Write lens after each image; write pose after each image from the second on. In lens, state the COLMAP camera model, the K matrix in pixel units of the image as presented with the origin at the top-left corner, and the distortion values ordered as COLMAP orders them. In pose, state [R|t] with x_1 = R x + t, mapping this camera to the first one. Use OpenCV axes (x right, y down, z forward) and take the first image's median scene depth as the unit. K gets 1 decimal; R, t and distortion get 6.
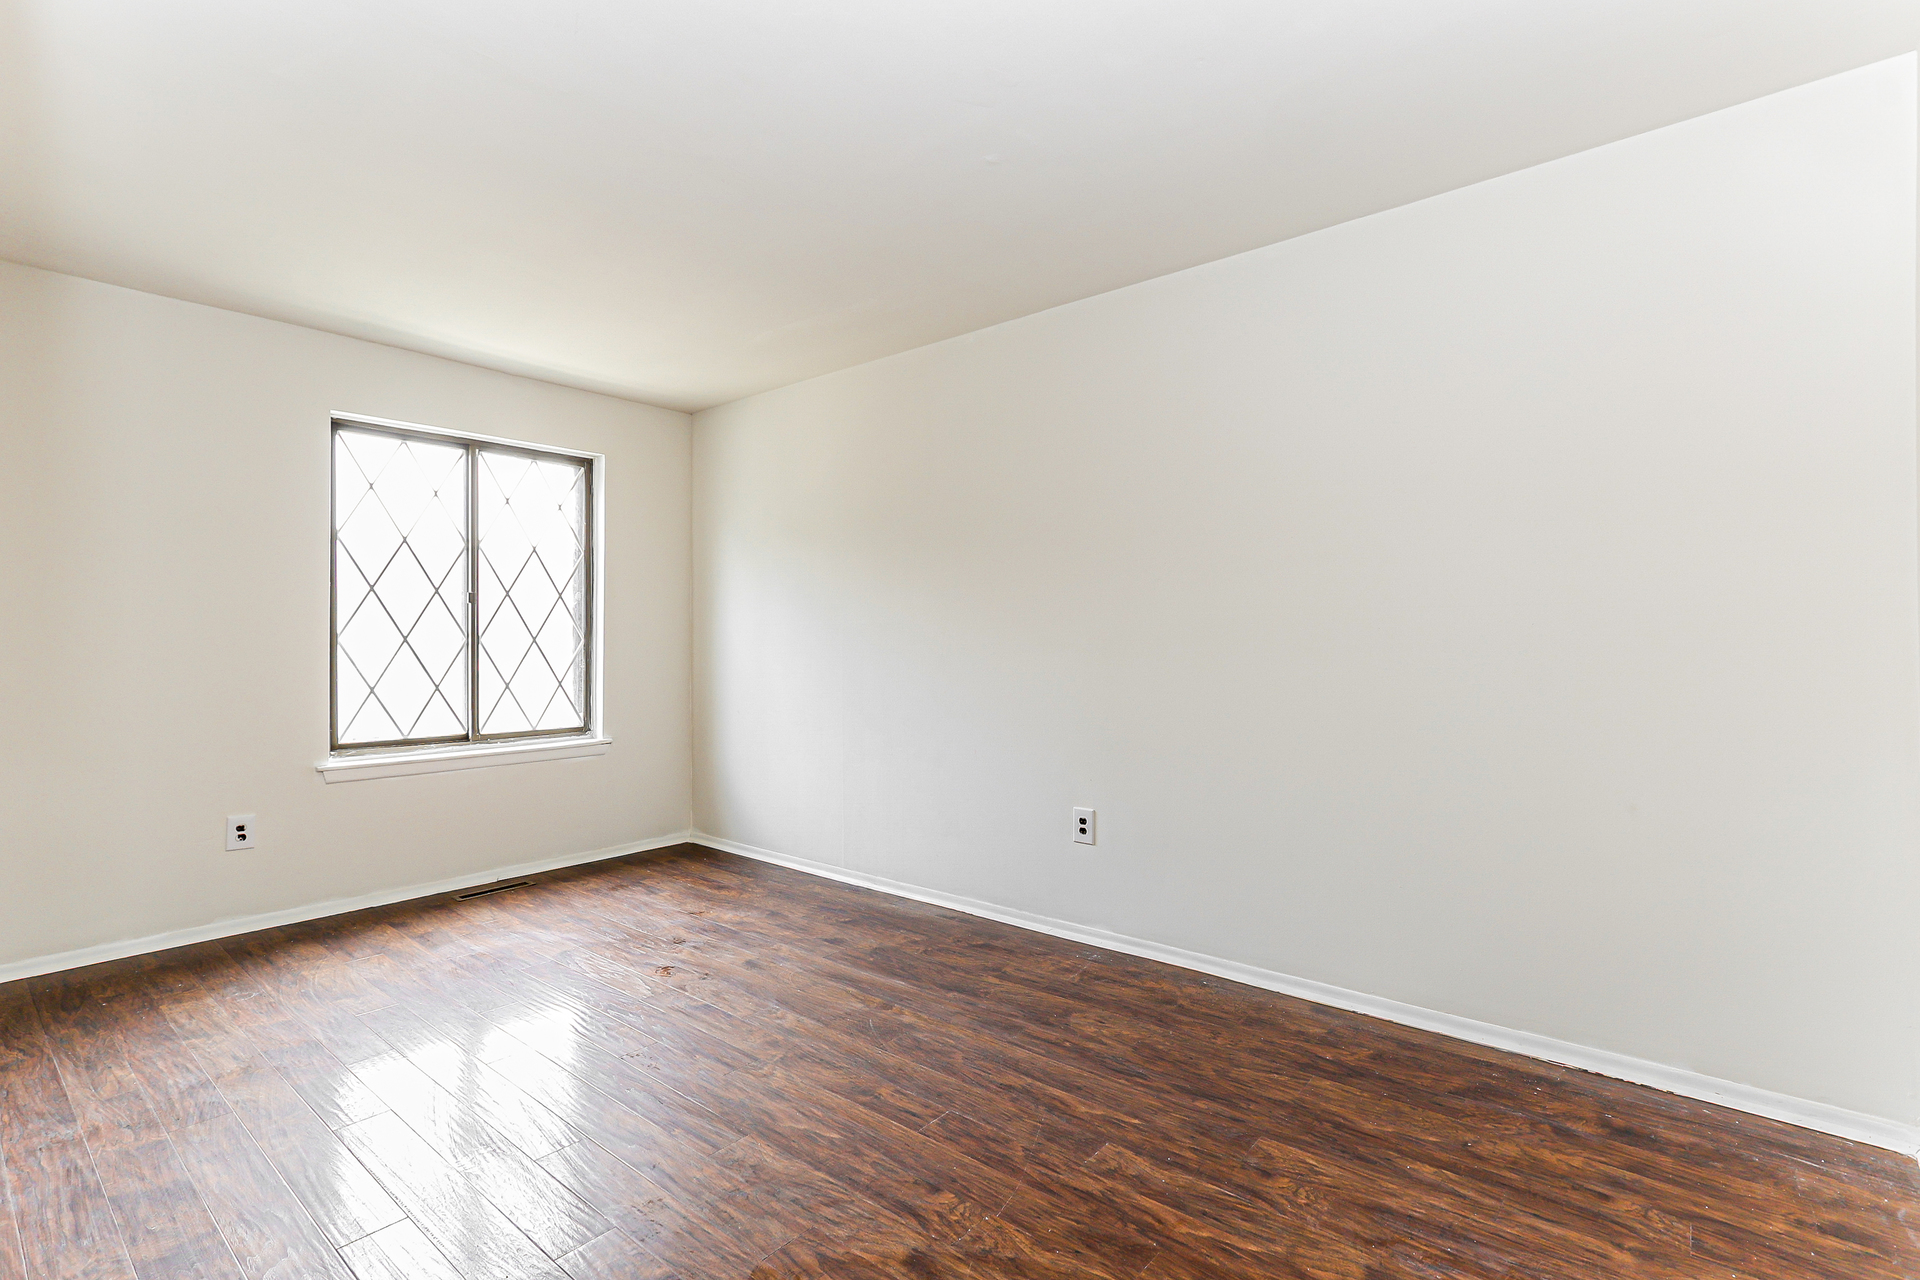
lens RADIAL K [[882.7, 0, 955.3], [0, 882.7, 636.2], [0, 0, 1]] dist [0.000751, 0.000866]
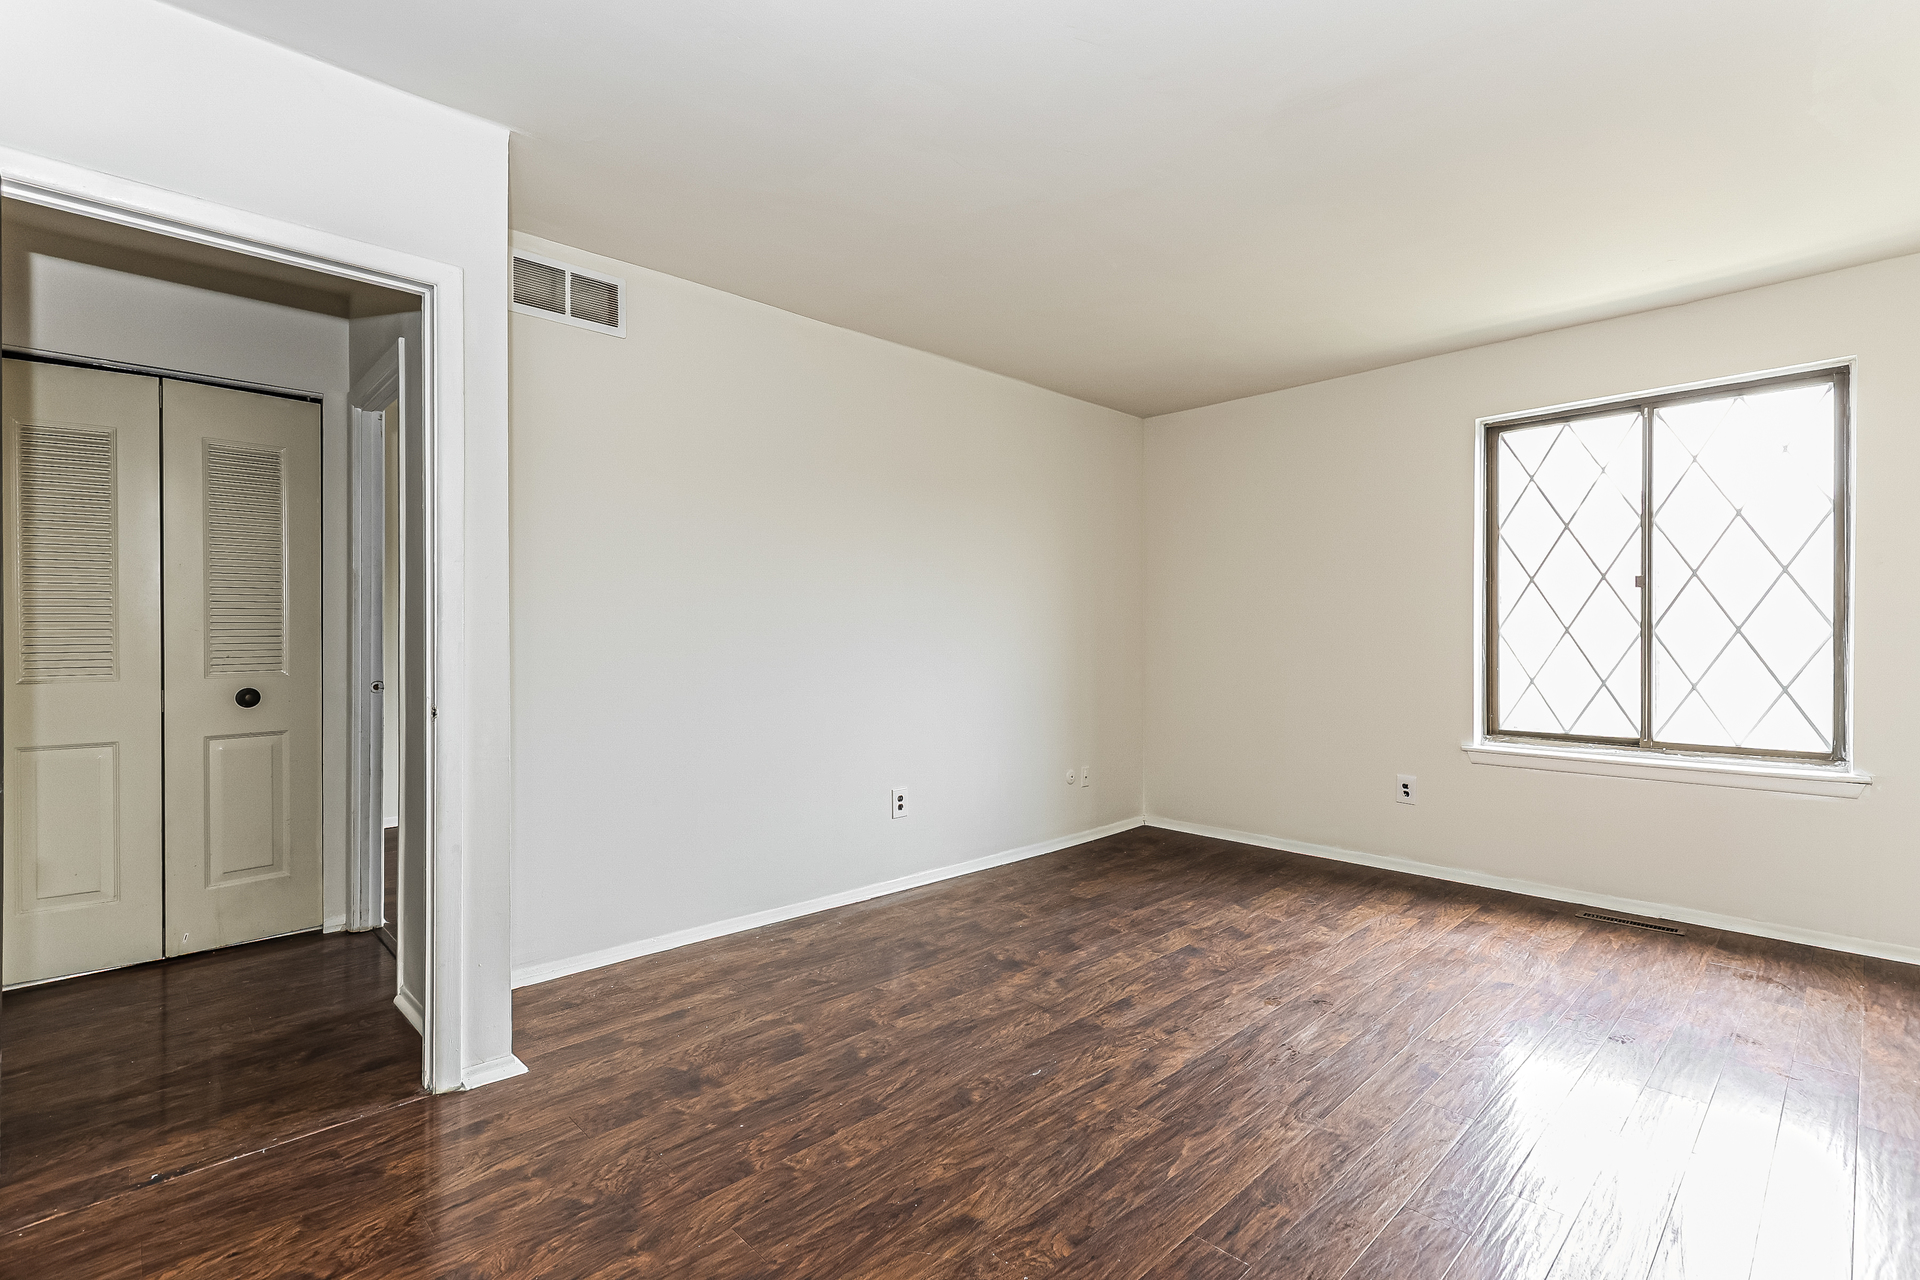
lens RADIAL K [[882.7, 0, 955.3], [0, 882.7, 636.2], [0, 0, 1]] dist [0.000751, 0.000866]
pose [[-0.119219, 0.001495, -0.992867, 0.437843], [0.008040, 0.999968, 0.000540, 0.004604], [0.992835, -0.007919, -0.119227, 0.490966]]
